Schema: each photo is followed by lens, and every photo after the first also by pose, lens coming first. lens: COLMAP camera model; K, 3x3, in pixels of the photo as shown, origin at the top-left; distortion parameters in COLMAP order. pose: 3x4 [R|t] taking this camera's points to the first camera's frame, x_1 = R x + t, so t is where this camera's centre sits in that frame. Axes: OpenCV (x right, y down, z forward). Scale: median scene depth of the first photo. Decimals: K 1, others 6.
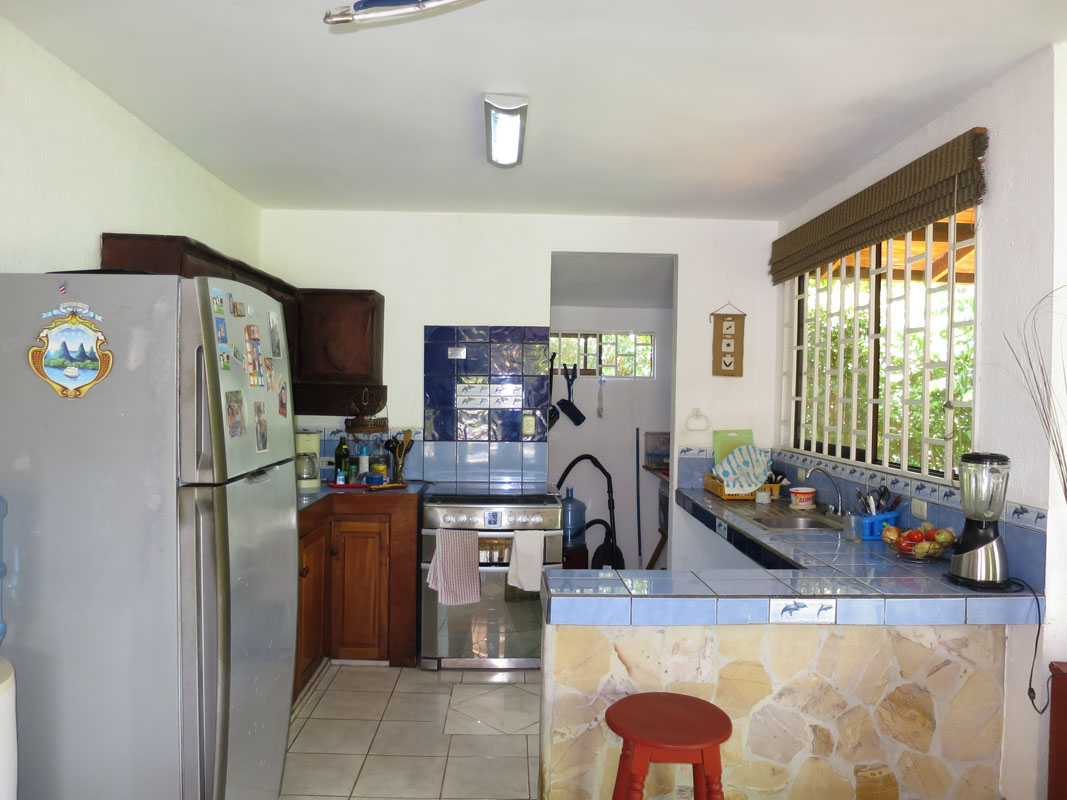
lens RADIAL K [[755.7, 0, 530.9], [0, 755.7, 399.0], [0, 0, 1]] dist [-0.050794, 0.007724]
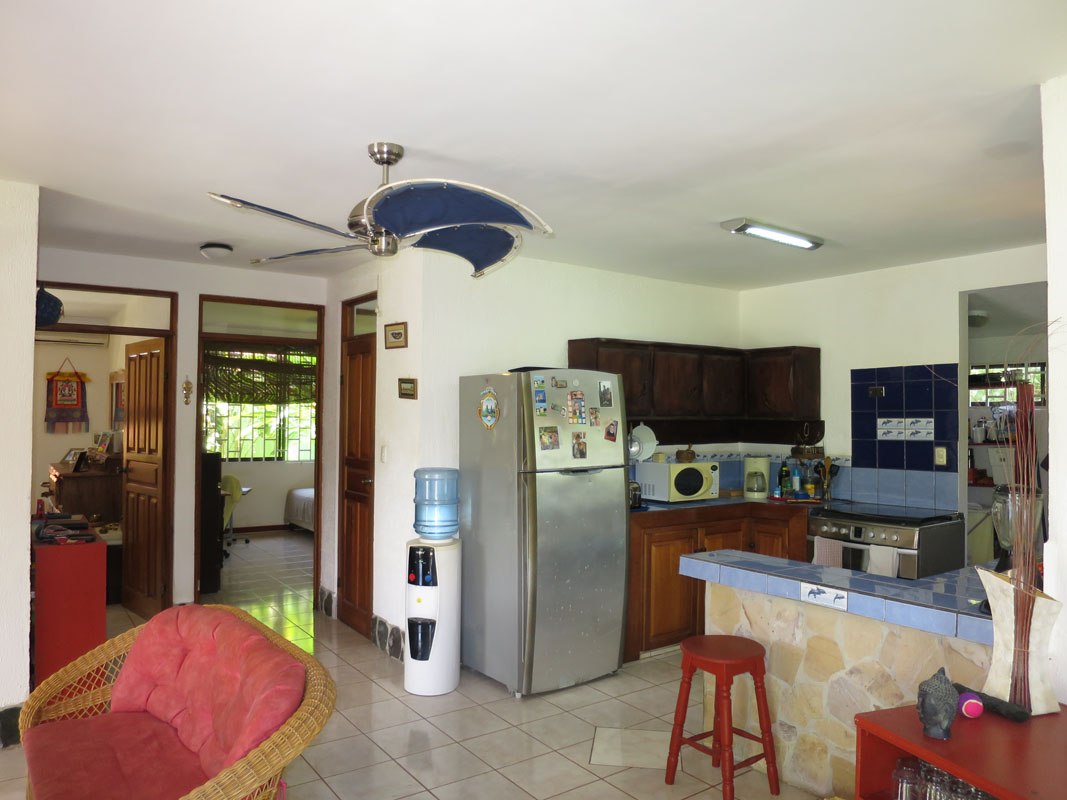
lens RADIAL K [[755.7, 0, 537.6], [0, 755.7, 399.7], [0, 0, 1]] dist [-0.050794, 0.007724]
pose [[0.559648, -0.031555, -0.828130, 1.072825], [-0.004161, 0.999155, -0.040884, 0.000091], [0.828720, 0.026327, 0.559044, -0.125821]]
